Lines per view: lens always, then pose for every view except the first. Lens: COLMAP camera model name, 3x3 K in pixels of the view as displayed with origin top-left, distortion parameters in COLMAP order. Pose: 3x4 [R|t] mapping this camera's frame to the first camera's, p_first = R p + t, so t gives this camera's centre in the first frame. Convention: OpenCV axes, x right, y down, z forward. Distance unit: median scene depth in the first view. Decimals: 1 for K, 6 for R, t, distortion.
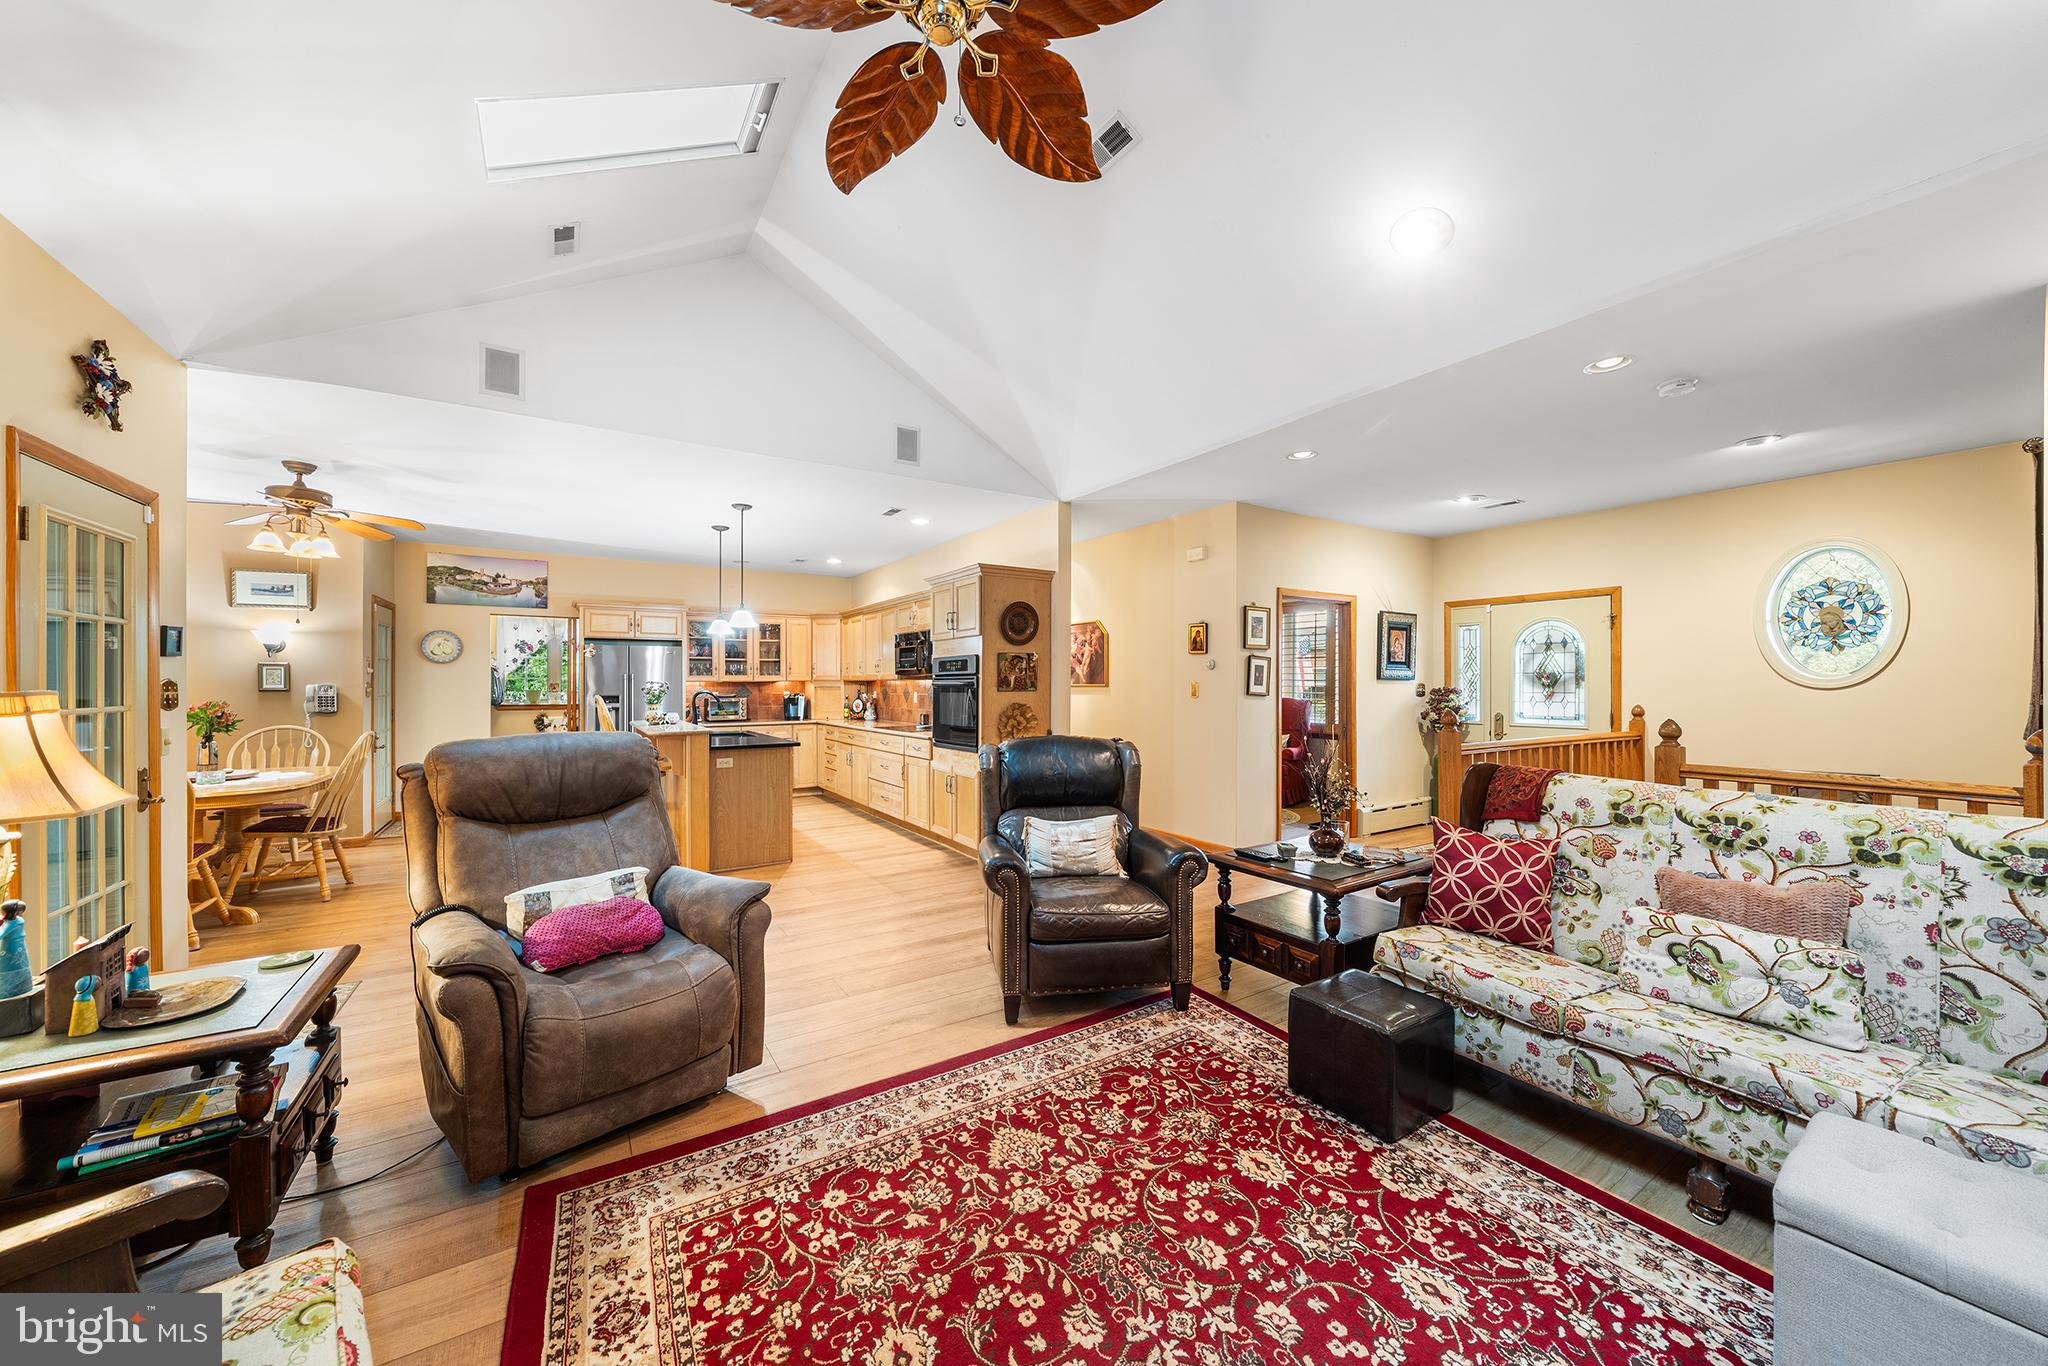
lens RADIAL K [[742.8, 0, 1023.1], [0, 742.8, 681.8], [0, 0, 1]] dist [-0.002848, -0.000429]
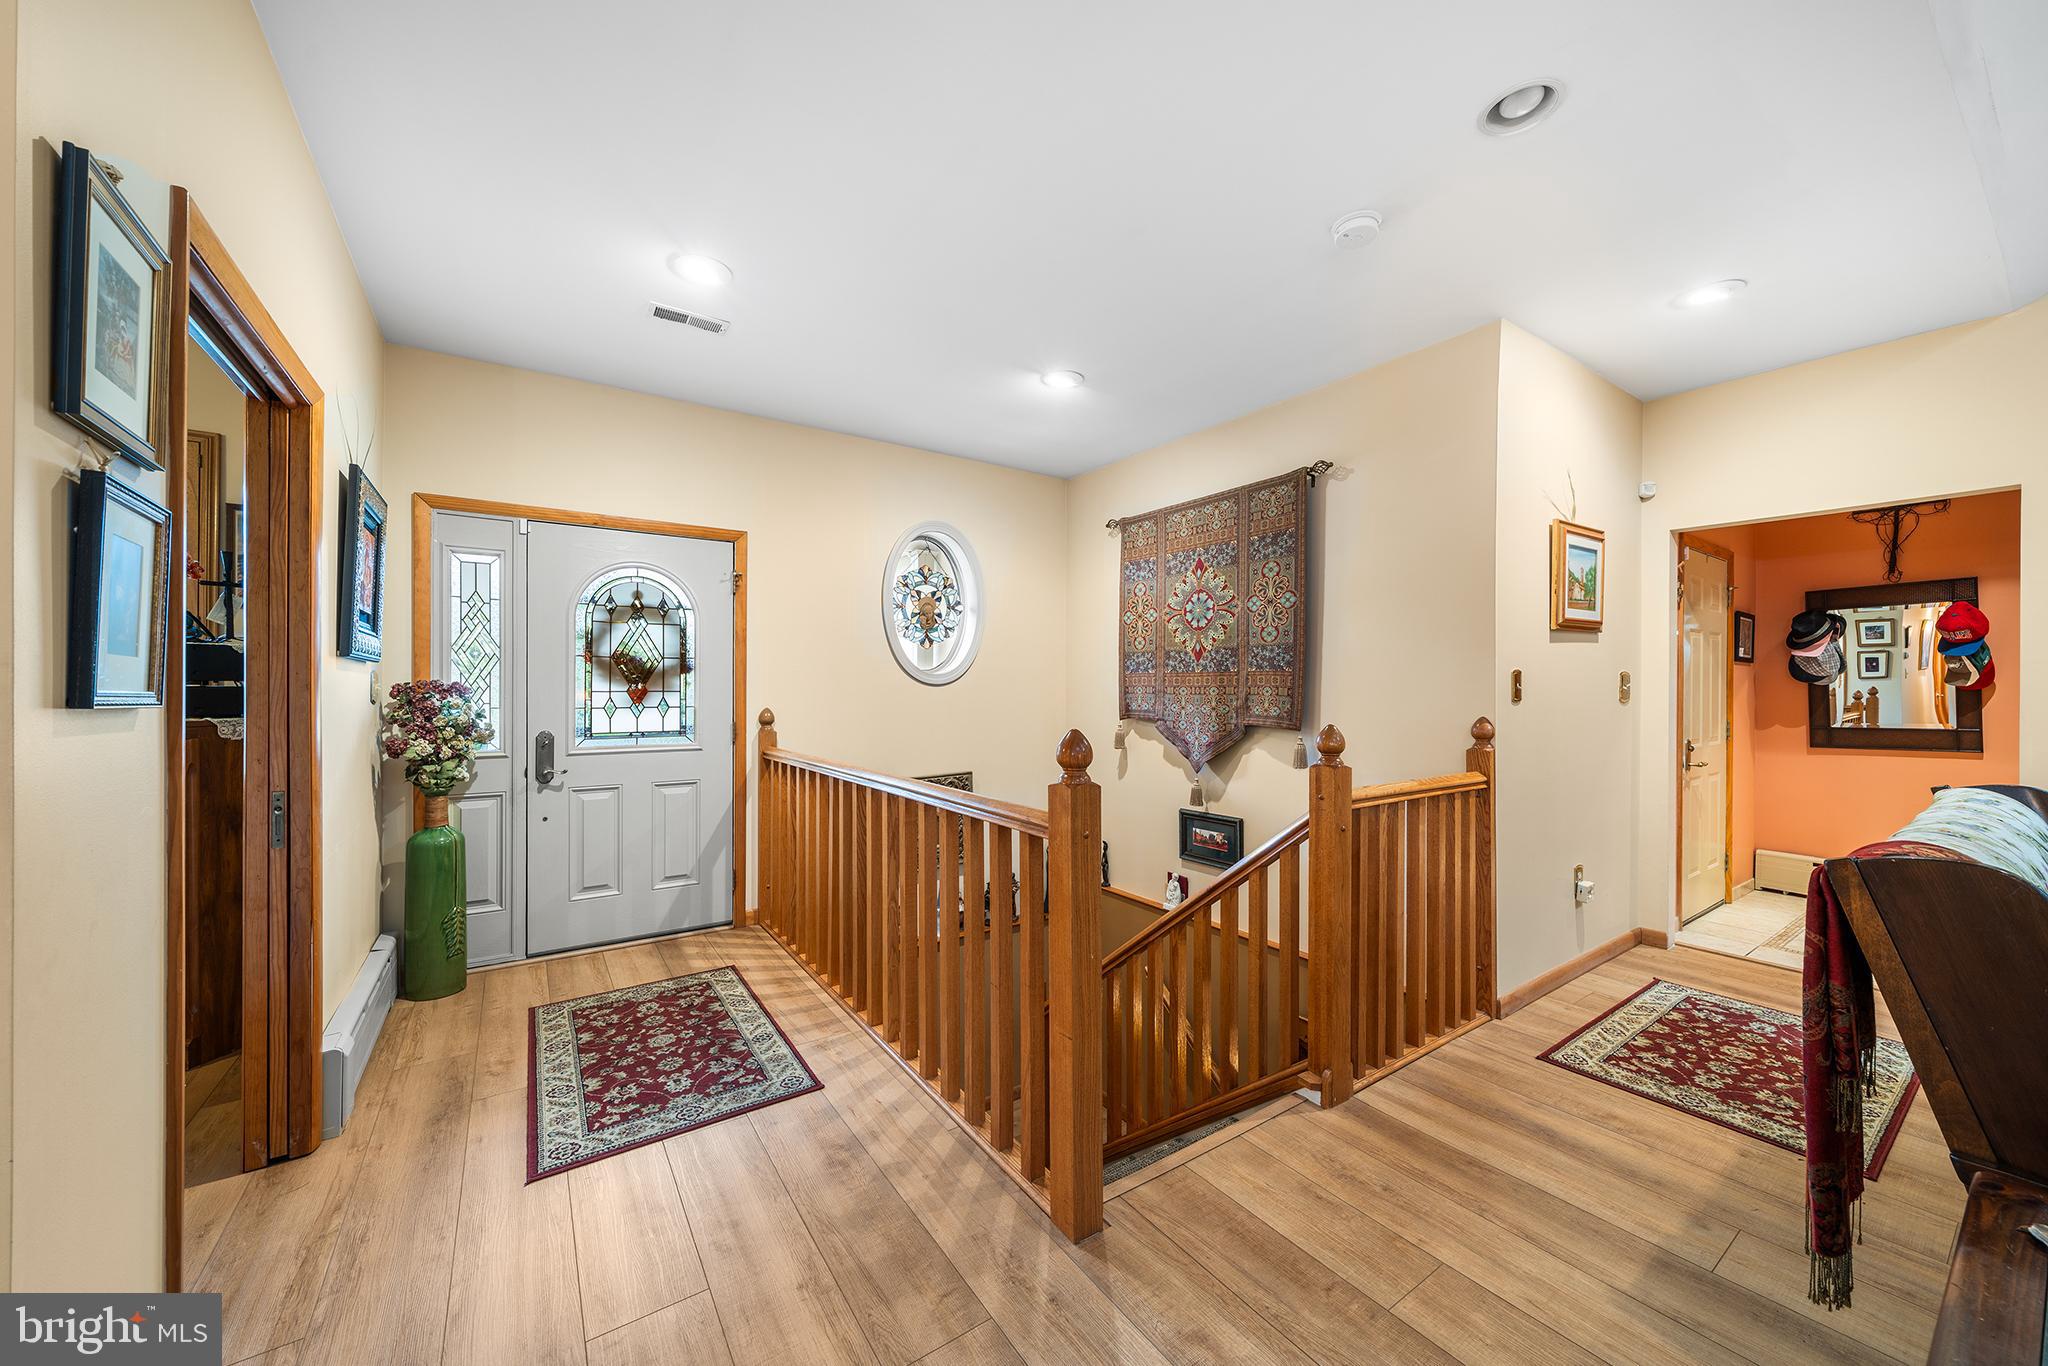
lens RADIAL K [[742.8, 0, 1027.3], [0, 742.8, 679.9], [0, 0, 1]] dist [-0.002848, -0.000429]
pose [[-0.041526, 0.010724, 0.999080, 0.156057], [-0.007402, 0.999912, -0.011041, 0.011640], [-0.999110, -0.007853, -0.041443, 0.909870]]
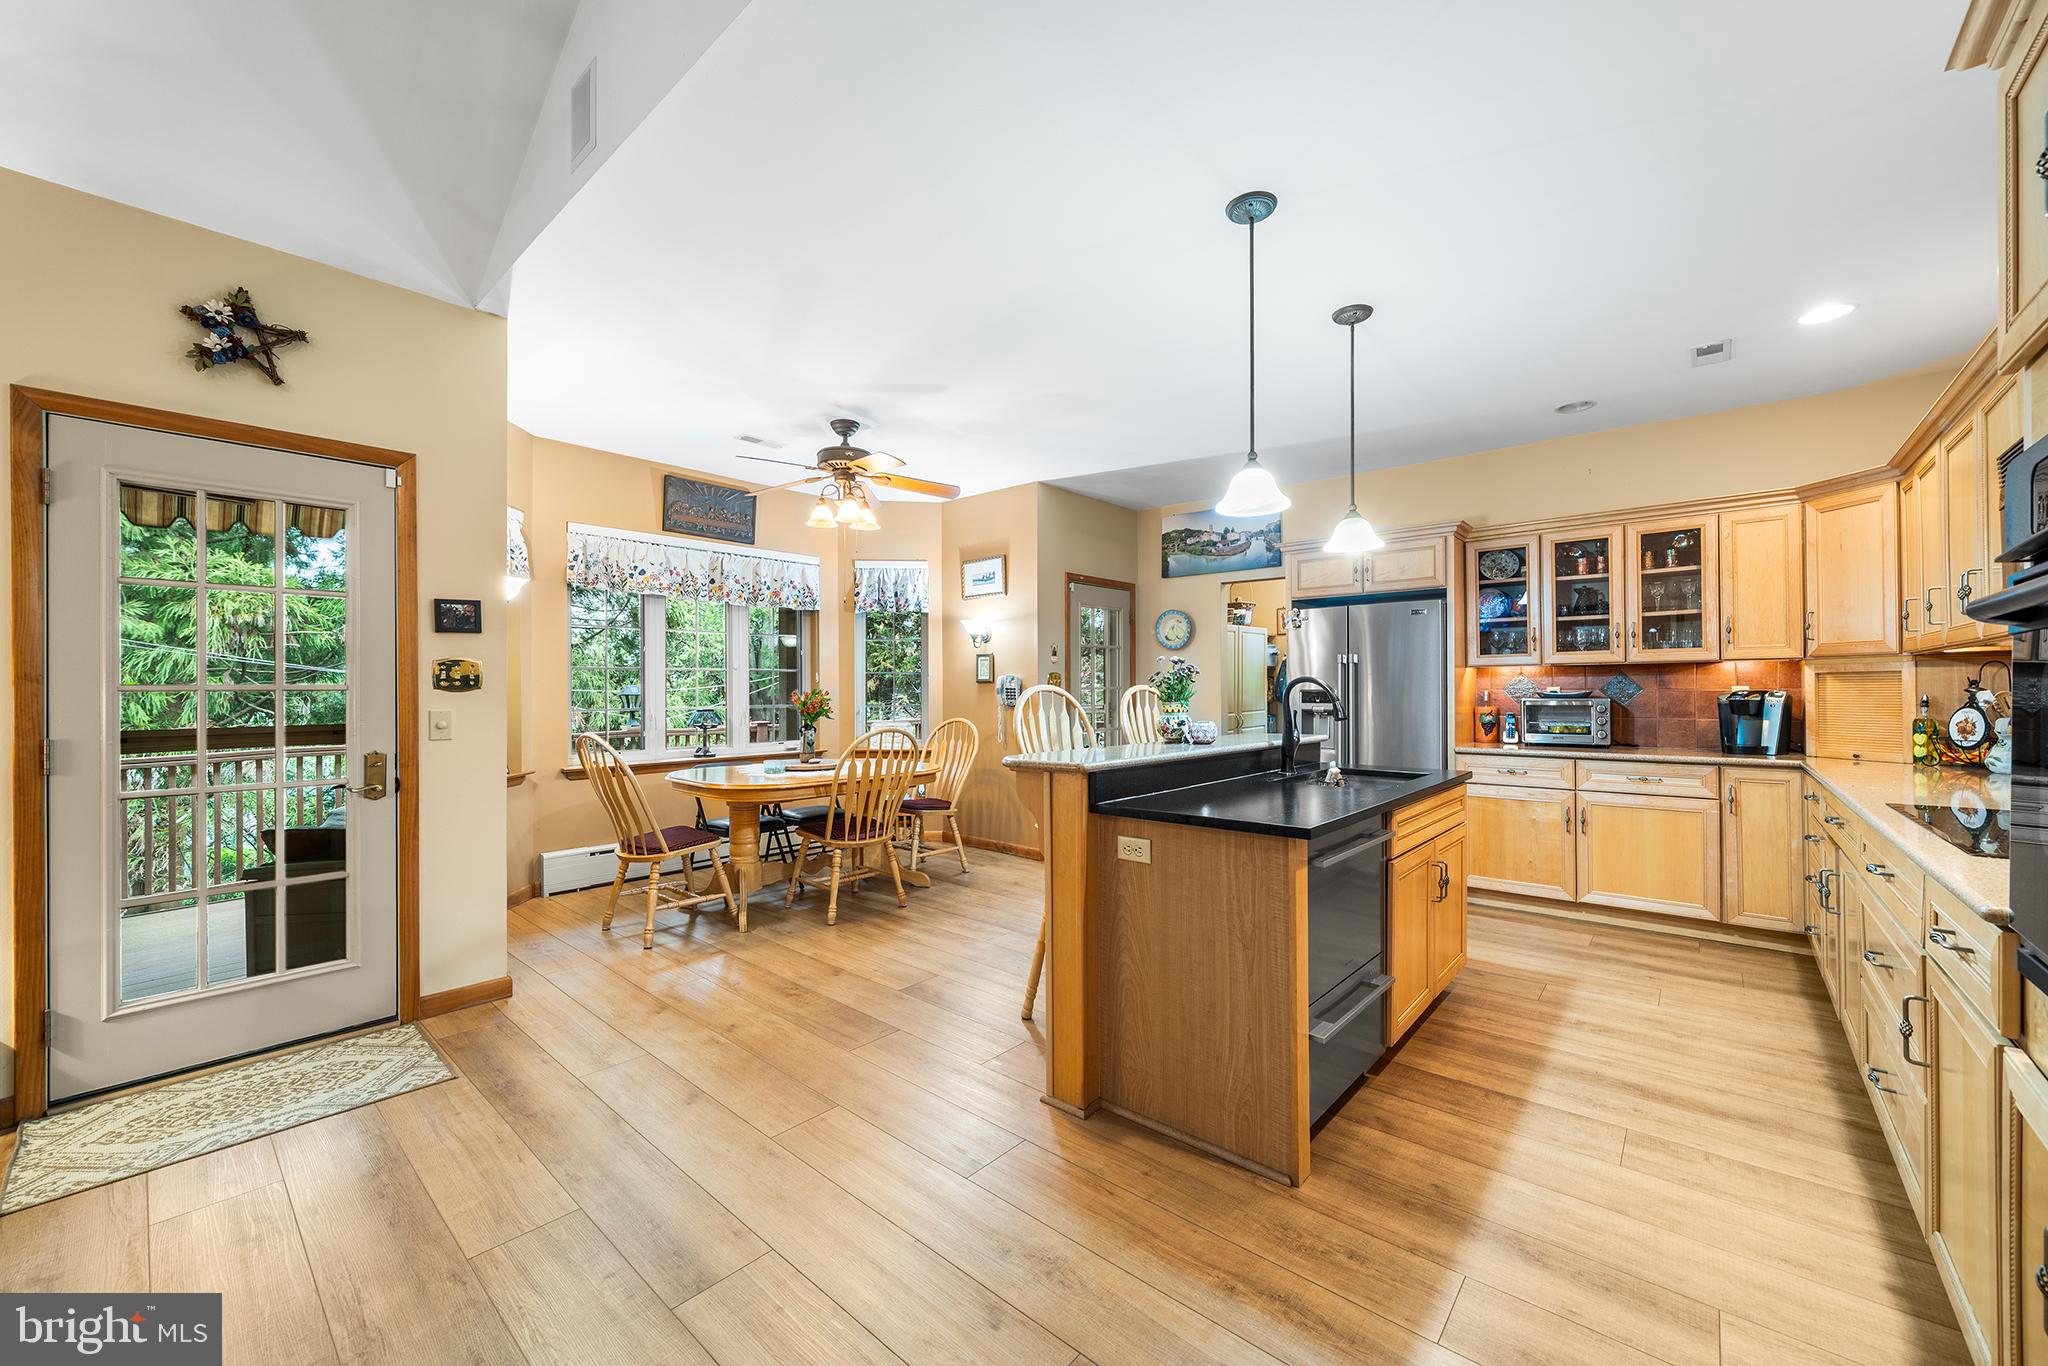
lens RADIAL K [[784.2, 0, 1020.9], [0, 784.2, 687.9], [0, 0, 1]] dist [-0.000812, -0.000558]
pose [[0.288503, -0.000551, -0.957479, -0.010403], [0.003524, 0.999994, 0.000486, 0.023424], [0.957472, -0.003514, 0.288504, 0.879019]]
